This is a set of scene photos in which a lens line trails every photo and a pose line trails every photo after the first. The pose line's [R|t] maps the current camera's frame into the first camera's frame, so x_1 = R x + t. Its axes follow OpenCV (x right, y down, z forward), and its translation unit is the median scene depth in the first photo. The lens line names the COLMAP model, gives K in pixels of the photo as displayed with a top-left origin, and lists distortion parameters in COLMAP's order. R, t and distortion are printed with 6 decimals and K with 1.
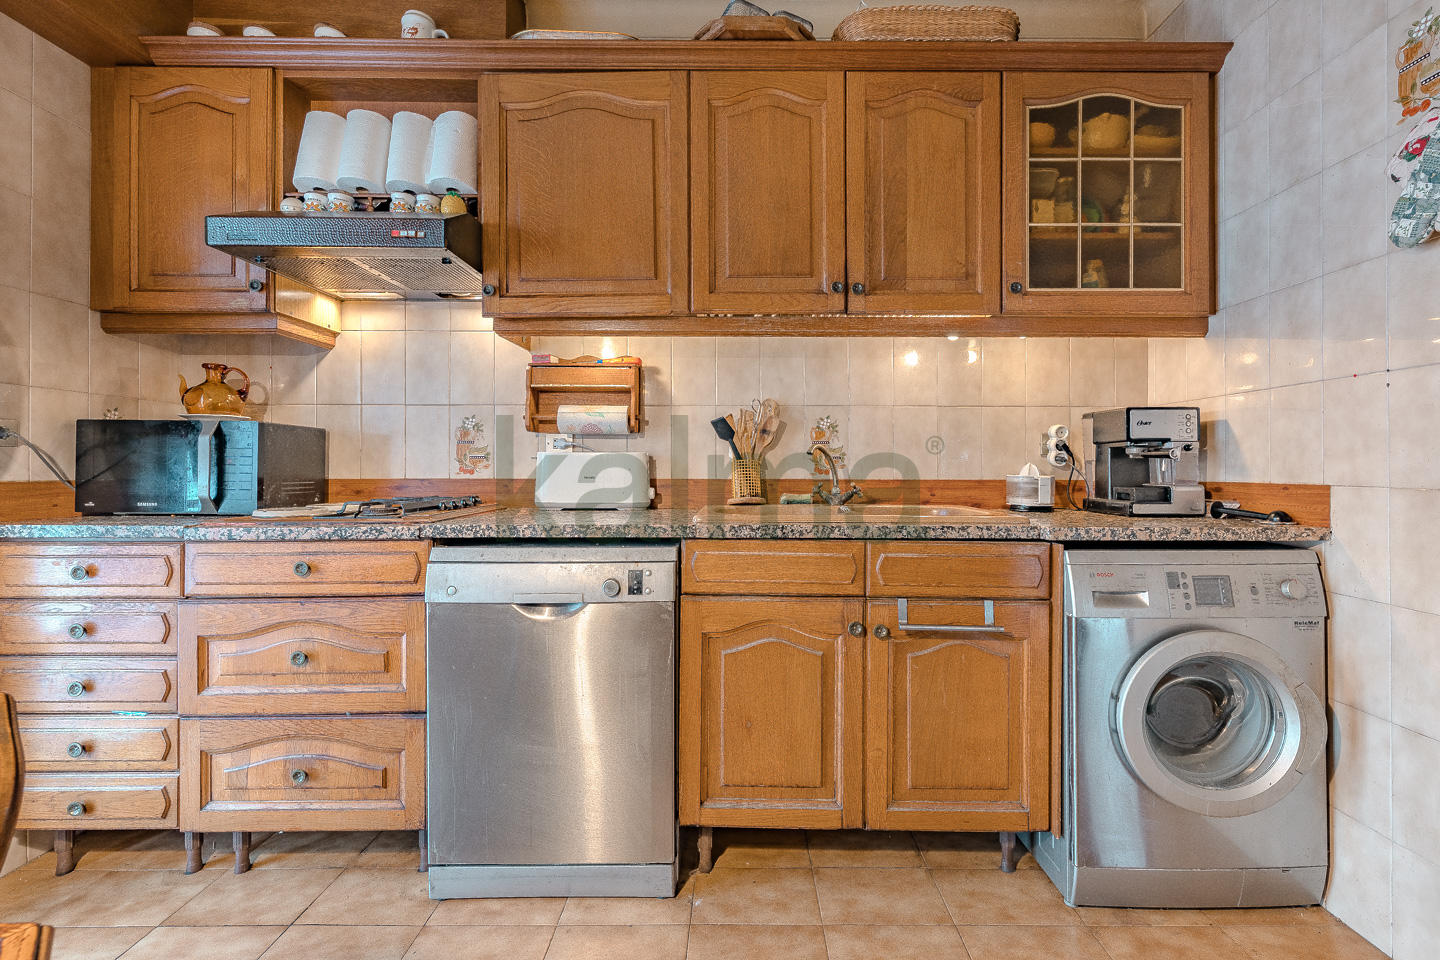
lens RADIAL K [[621.2, 0, 741.5], [0, 621.2, 463.0], [0, 0, 1]] dist [-0.000535, 0.000322]
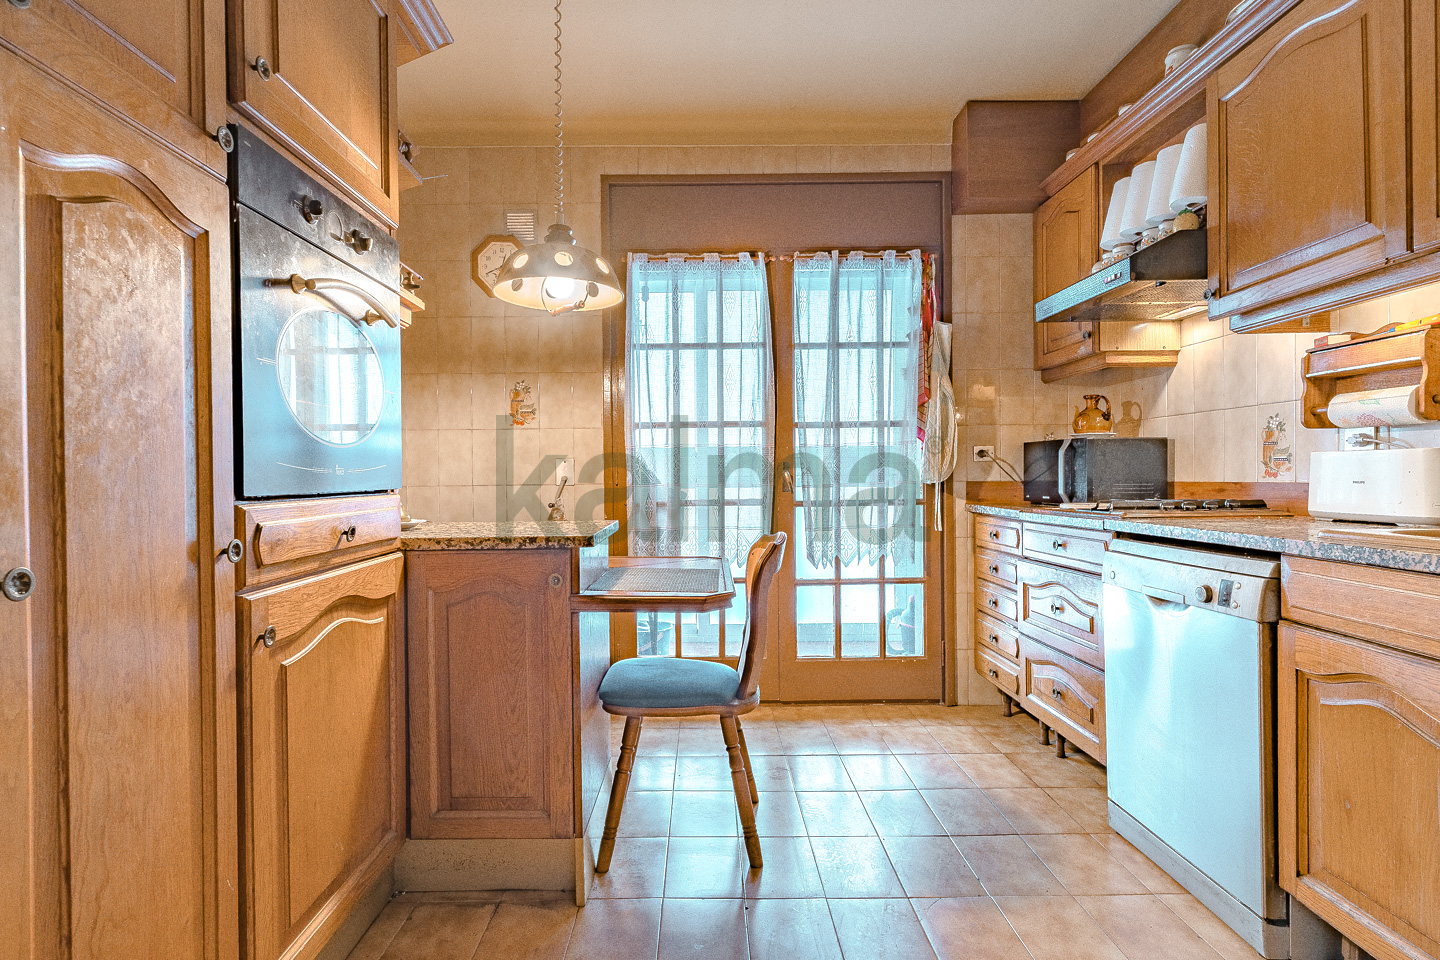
lens RADIAL K [[716.7, 0, 711.6], [0, 716.7, 478.3], [0, 0, 1]] dist [0.001443, 0.001409]
pose [[0.009657, 0.002415, -0.999950, 0.745153], [0.015823, 0.999872, 0.002567, 0.003439], [0.999828, -0.015847, 0.009617, 0.179703]]
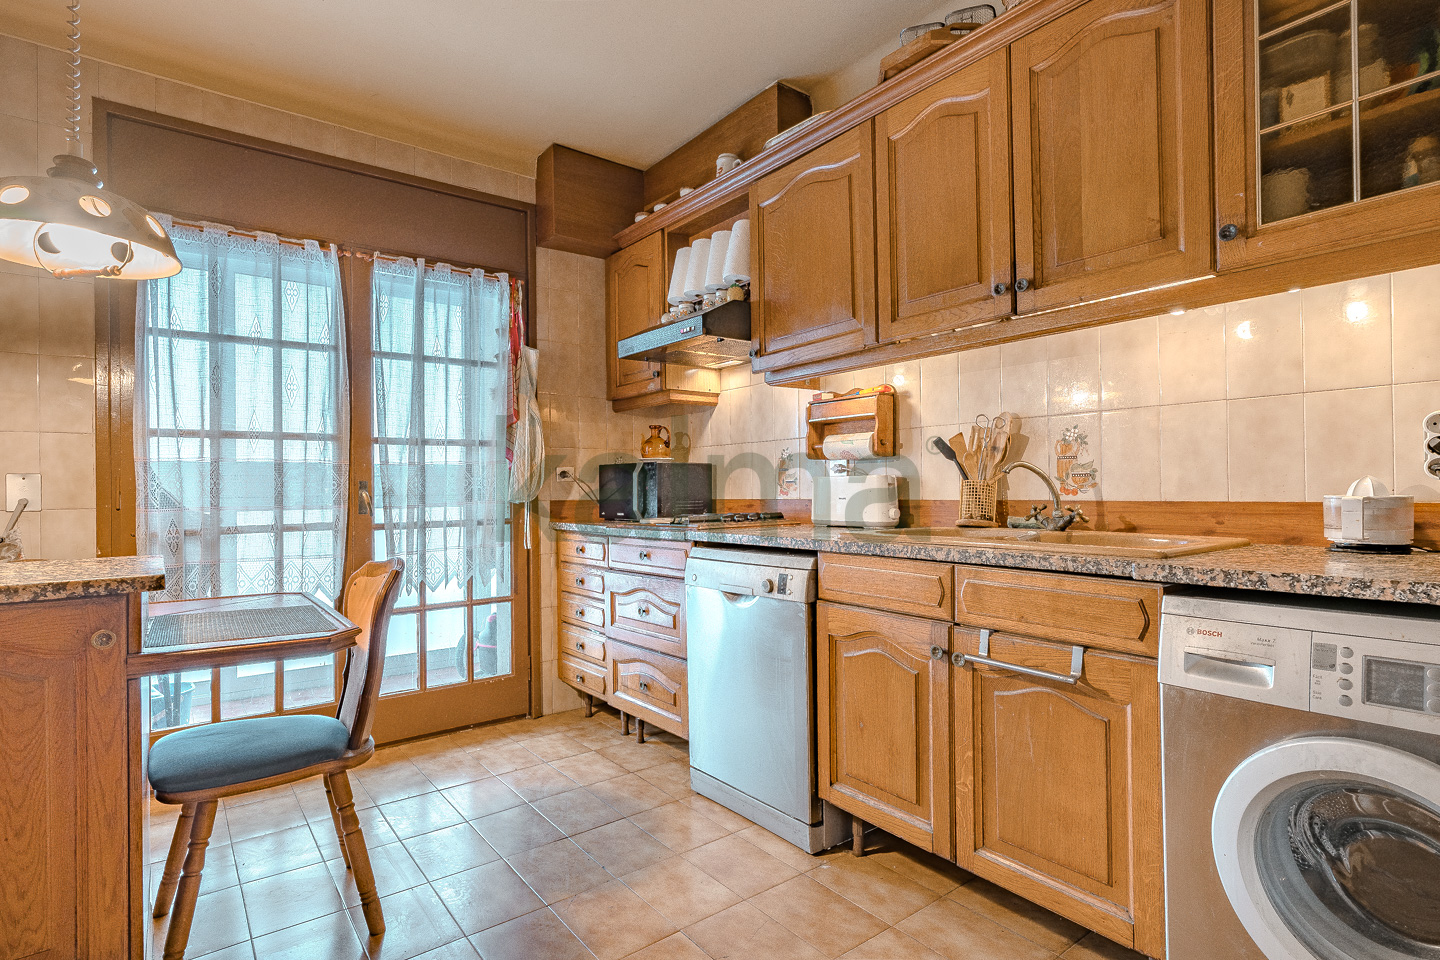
lens RADIAL K [[716.7, 0, 717.9], [0, 716.7, 484.0], [0, 0, 1]] dist [0.001443, 0.001409]
pose [[0.610363, -0.015272, -0.791974, 0.722826], [0.017817, 0.999826, -0.005549, 0.000468], [0.791921, -0.010724, 0.610529, 0.029890]]
